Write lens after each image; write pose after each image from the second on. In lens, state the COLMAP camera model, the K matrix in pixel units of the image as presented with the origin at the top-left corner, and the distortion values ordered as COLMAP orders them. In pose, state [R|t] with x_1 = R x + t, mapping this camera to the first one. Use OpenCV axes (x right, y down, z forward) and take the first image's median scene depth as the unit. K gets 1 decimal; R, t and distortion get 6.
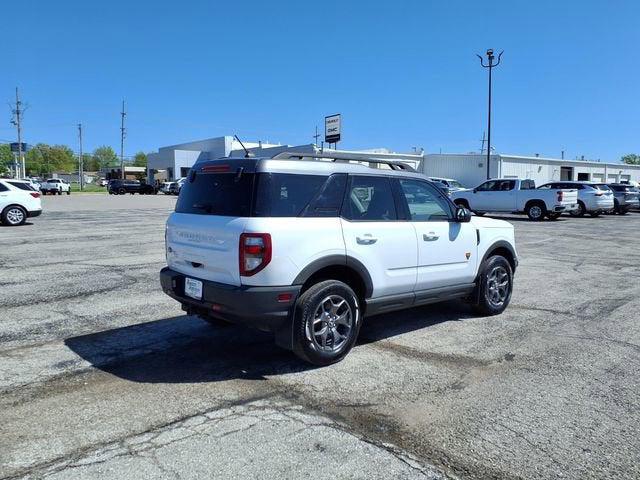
lens RADIAL K [[507.3, 0, 320.0], [0, 507.3, 240.0], [0, 0, 1]] dist [0.041143, -0.037628]
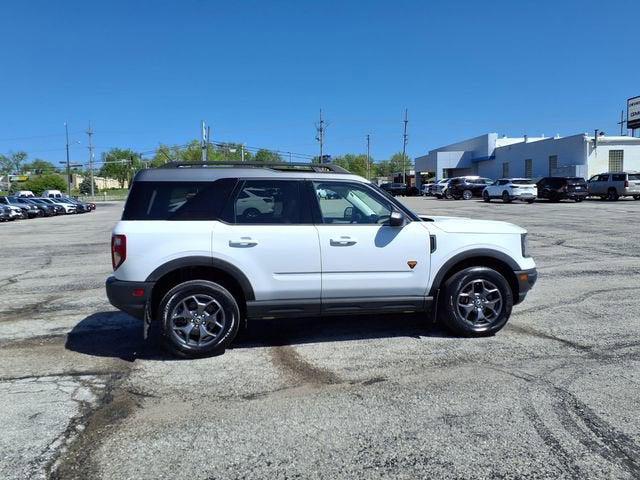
lens RADIAL K [[507.3, 0, 320.0], [0, 507.3, 240.0], [0, 0, 1]] dist [0.041143, -0.037628]
pose [[0.848064, 0.023062, -0.529392, 0.739538], [-0.023721, 0.999703, 0.005550, -0.012978], [0.529363, 0.007851, 0.848359, 0.215591]]
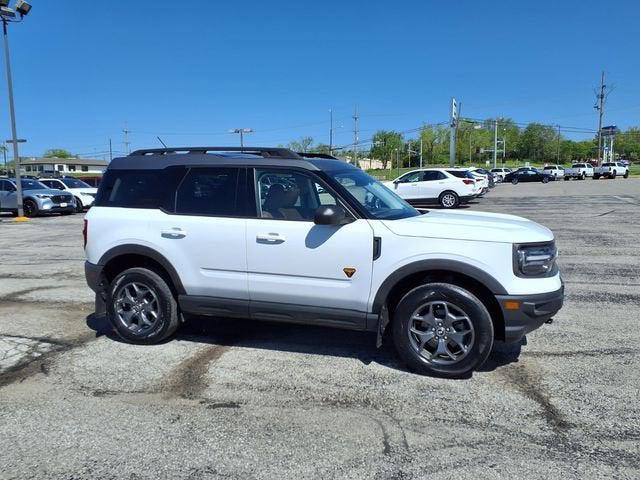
lens RADIAL K [[511.2, 0, 317.6], [0, 511.2, 243.0], [0, 0, 1]] dist [0.046701, -0.068348]
pose [[0.478409, 0.095114, -0.872971, 1.057136], [-0.063551, 0.995260, 0.073610, -0.068492], [0.875835, 0.020262, 0.482186, 0.749038]]
